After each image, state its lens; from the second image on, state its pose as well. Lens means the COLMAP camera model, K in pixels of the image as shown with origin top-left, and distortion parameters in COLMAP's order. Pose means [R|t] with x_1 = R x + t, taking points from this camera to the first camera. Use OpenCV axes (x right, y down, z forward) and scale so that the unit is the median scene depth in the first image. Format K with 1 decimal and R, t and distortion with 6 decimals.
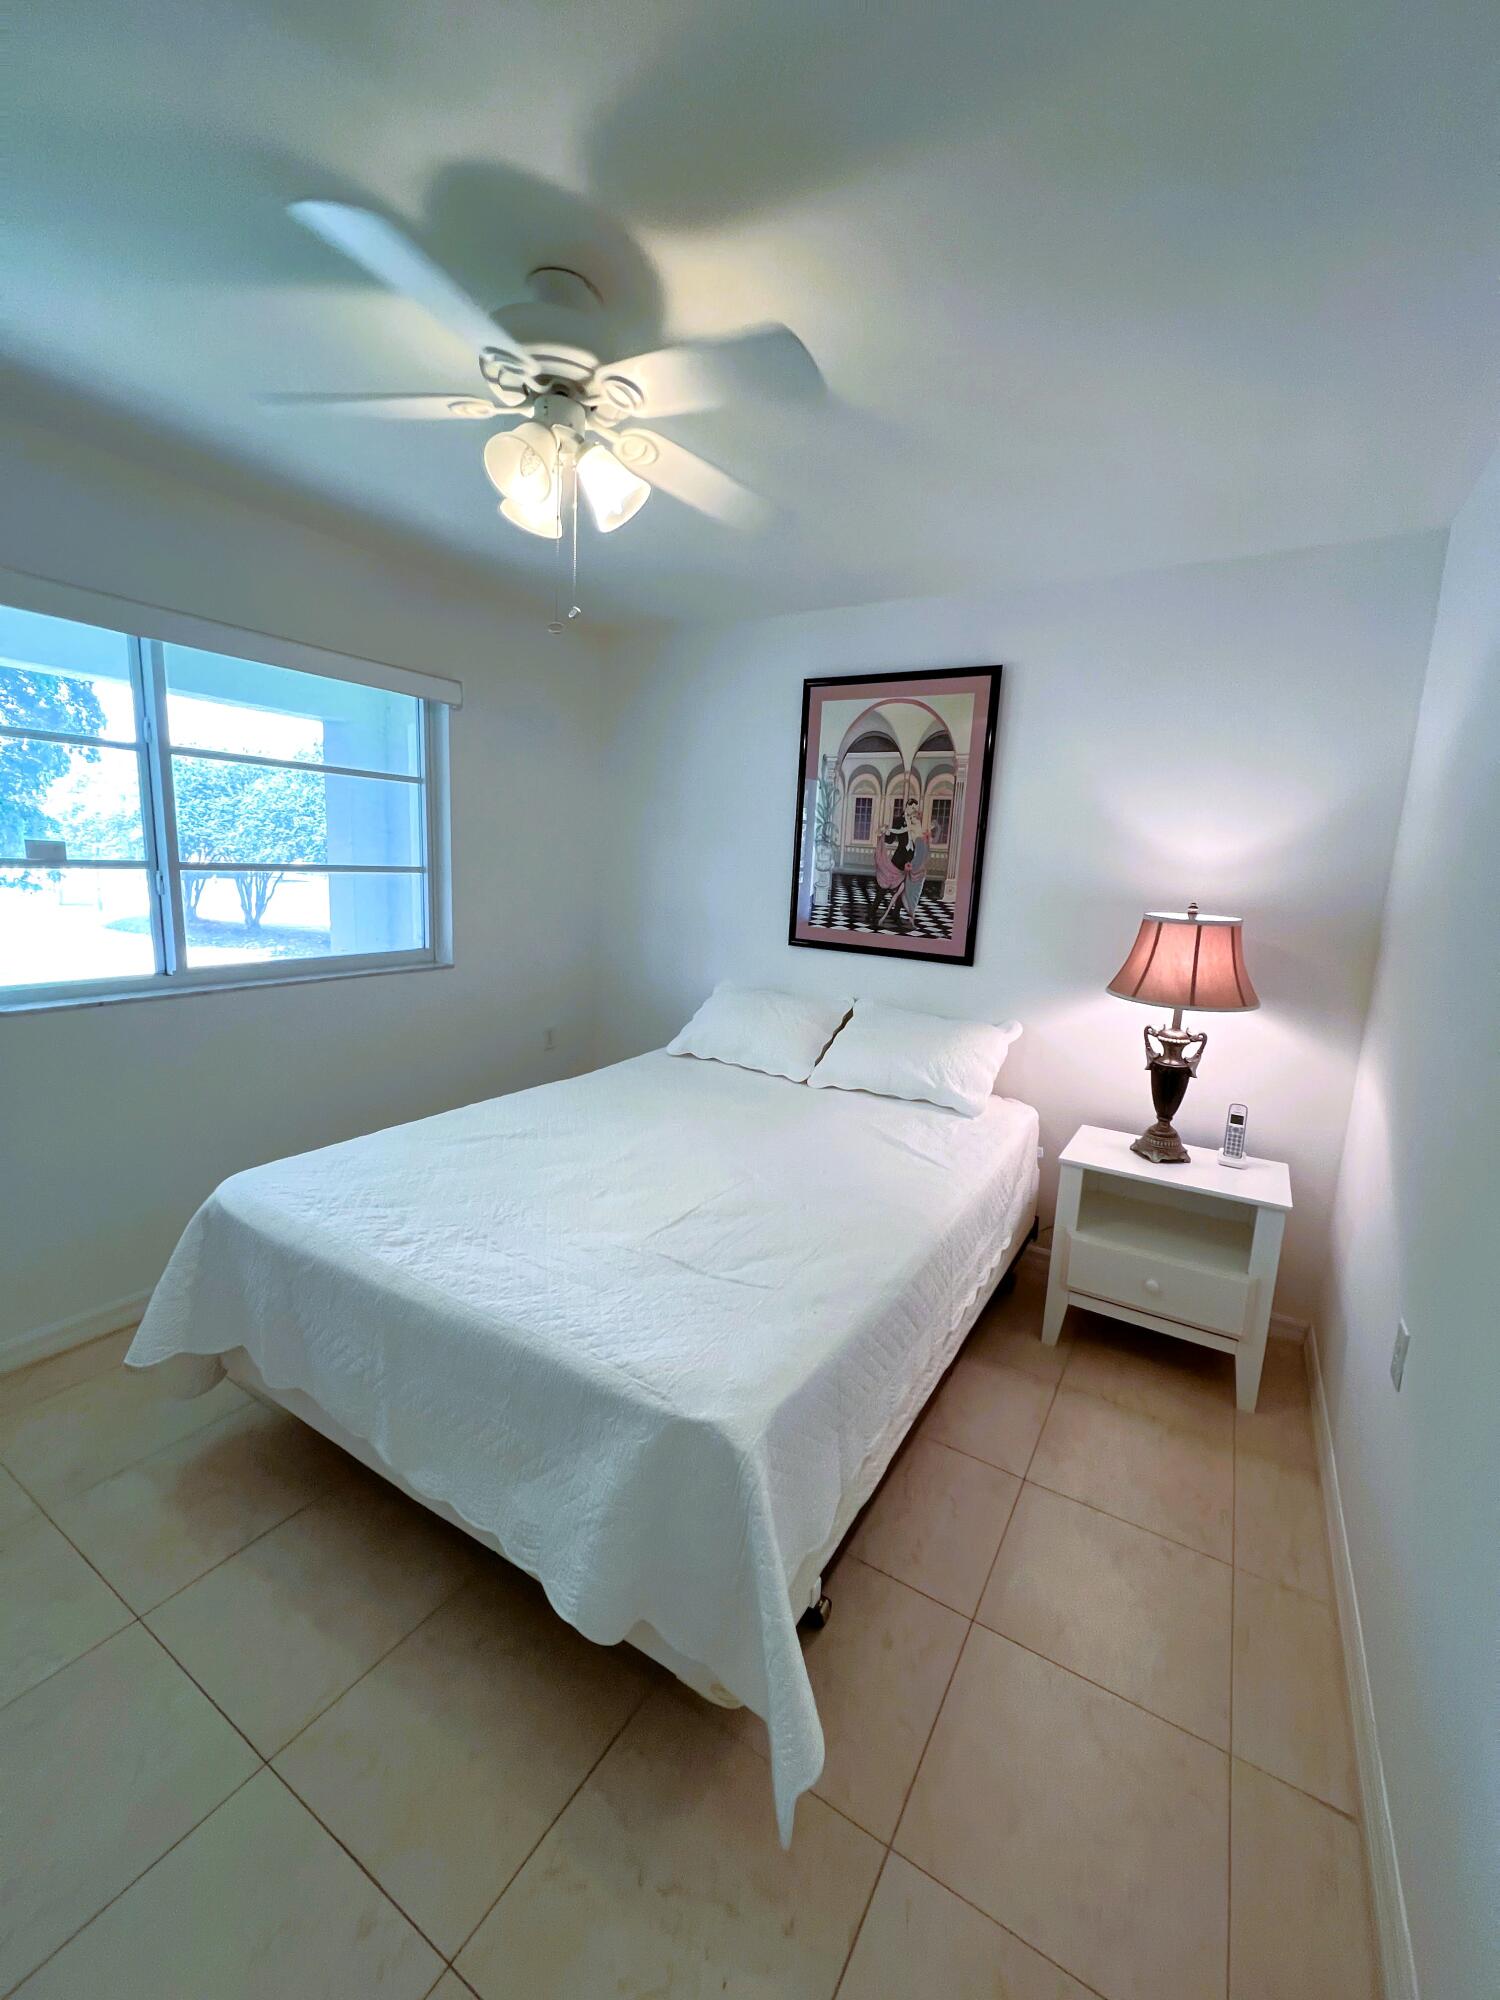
lens RADIAL K [[802.4, 0, 750.0], [0, 802.4, 1000.0], [0, 0, 1]] dist [-0.012231, 0.000217]
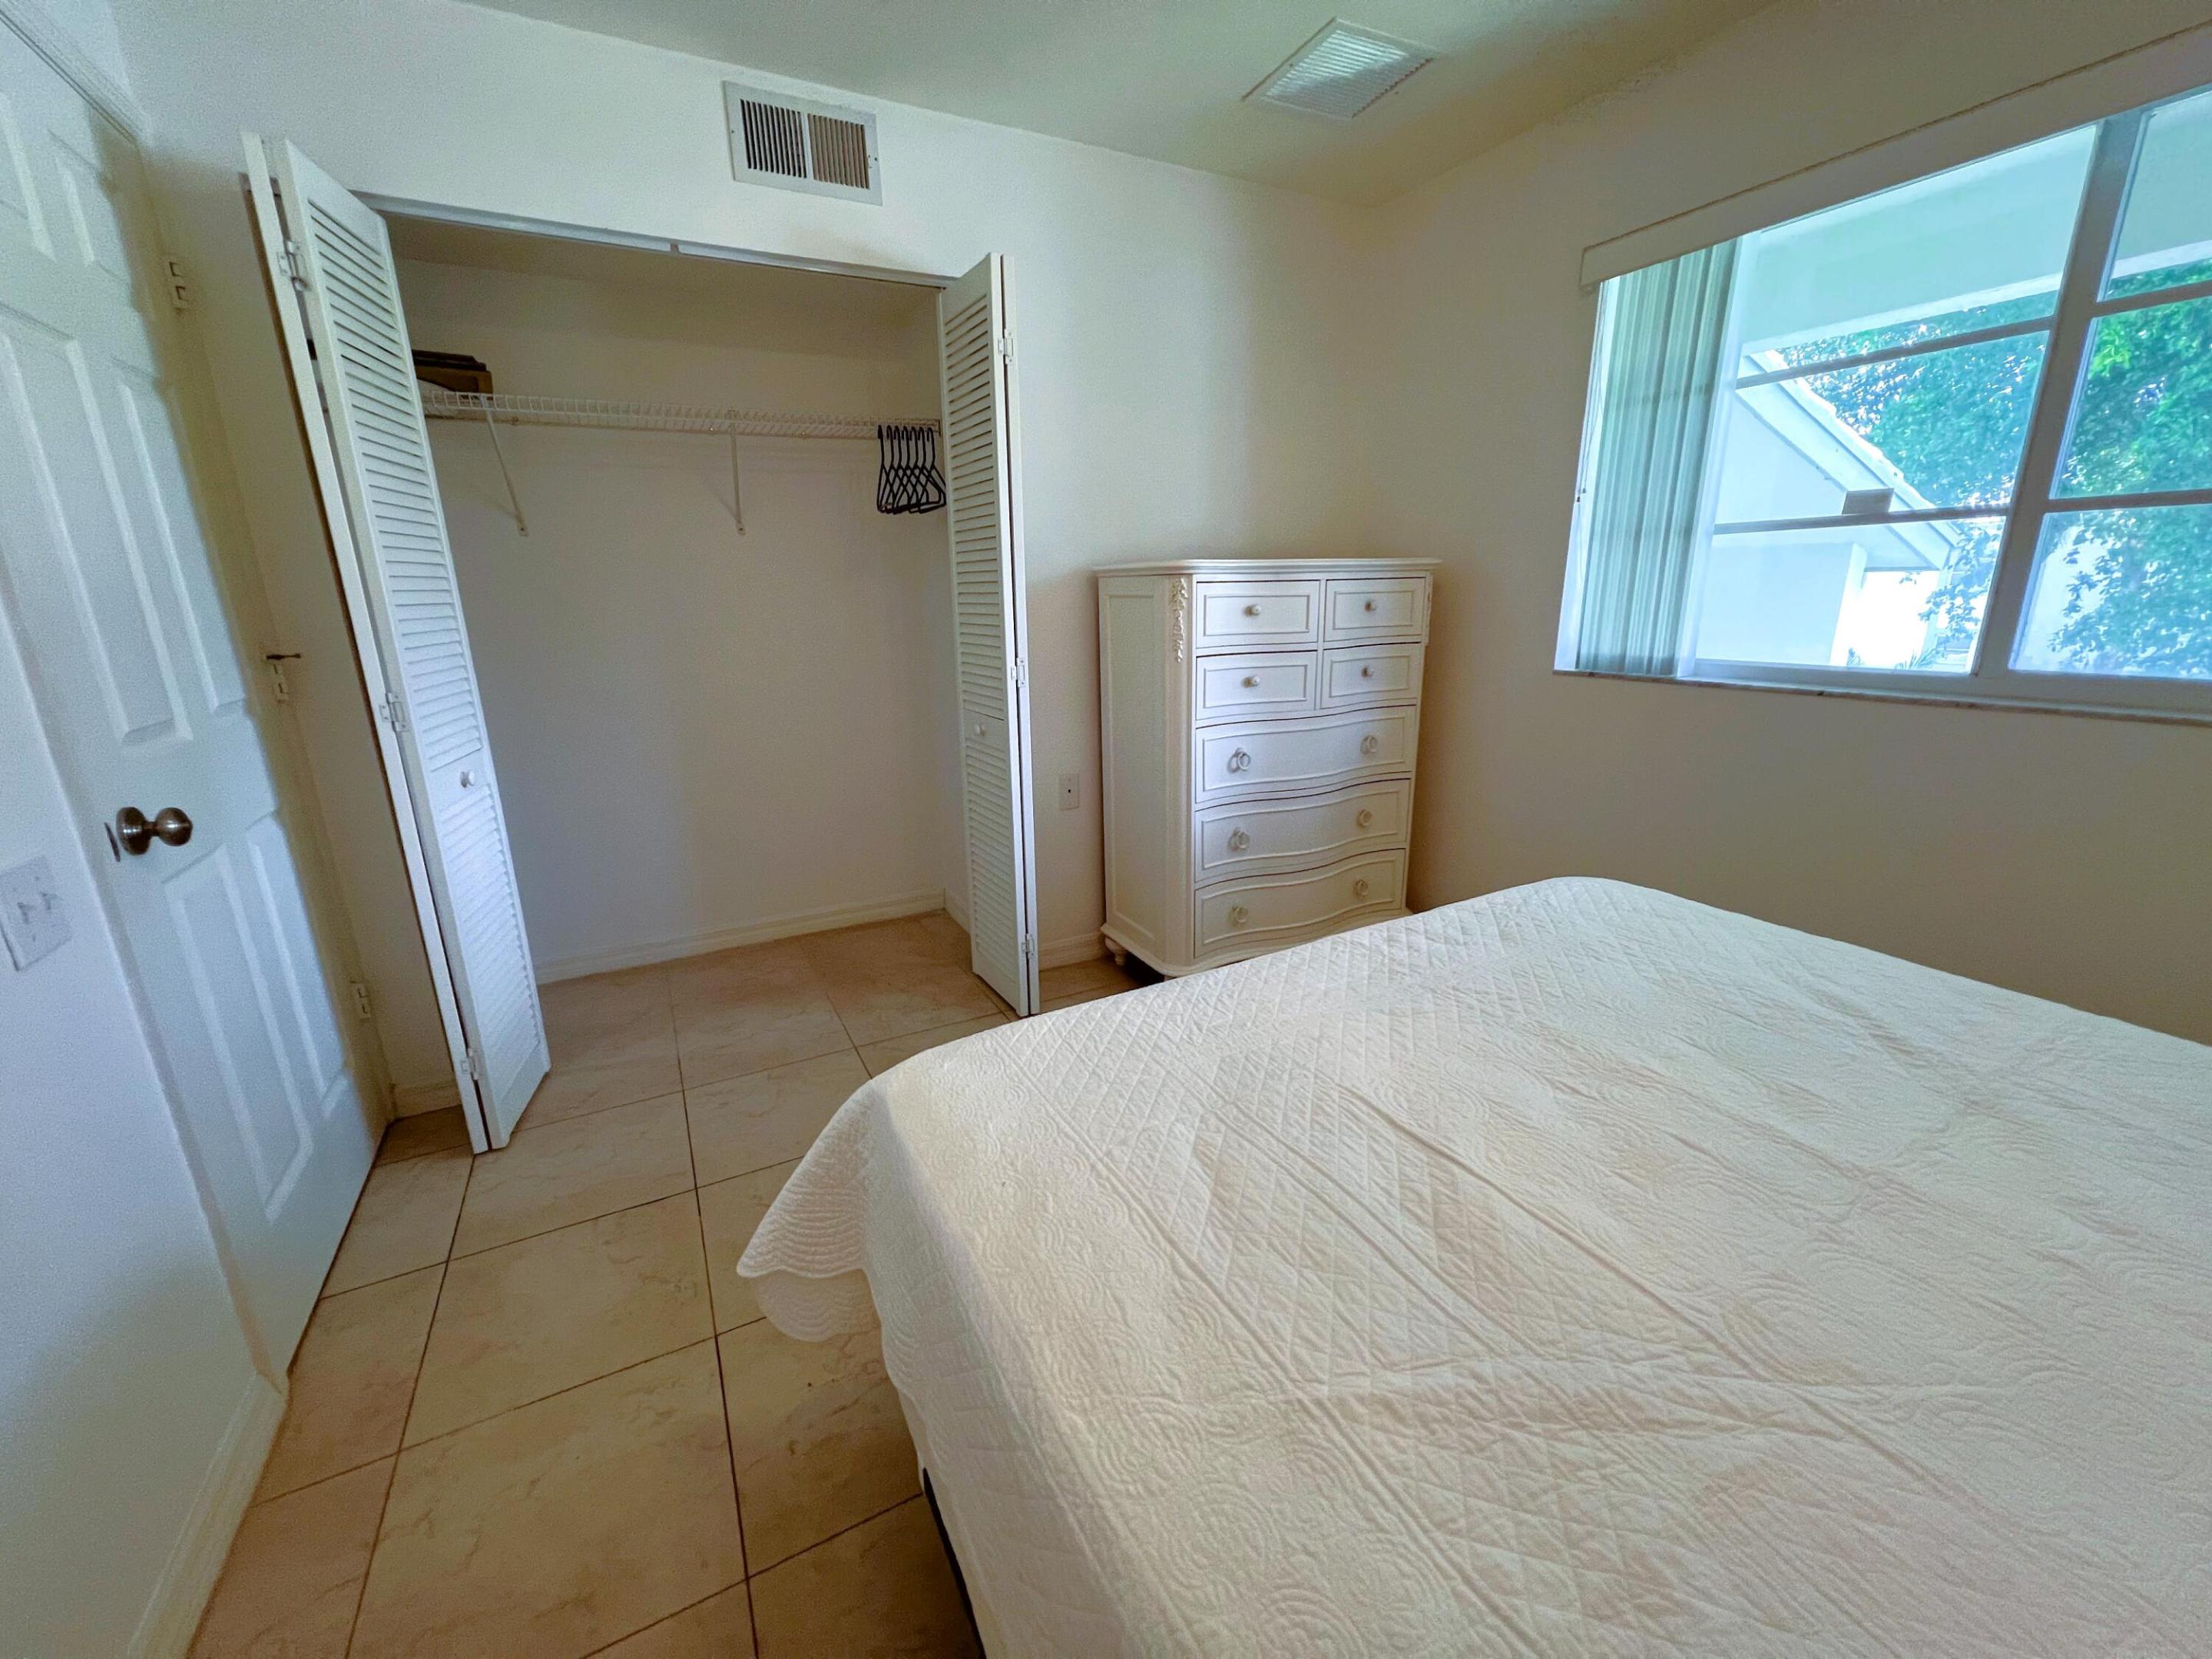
lens RADIAL K [[887.4, 0, 1106.0], [0, 887.4, 829.5], [0, 0, 1]] dist [-0.012231, 0.000217]
pose [[-0.513539, 0.197170, -0.835106, 0.351584], [-0.144515, 0.939465, 0.310677, -0.038417], [0.845809, 0.280230, -0.453958, 0.846843]]
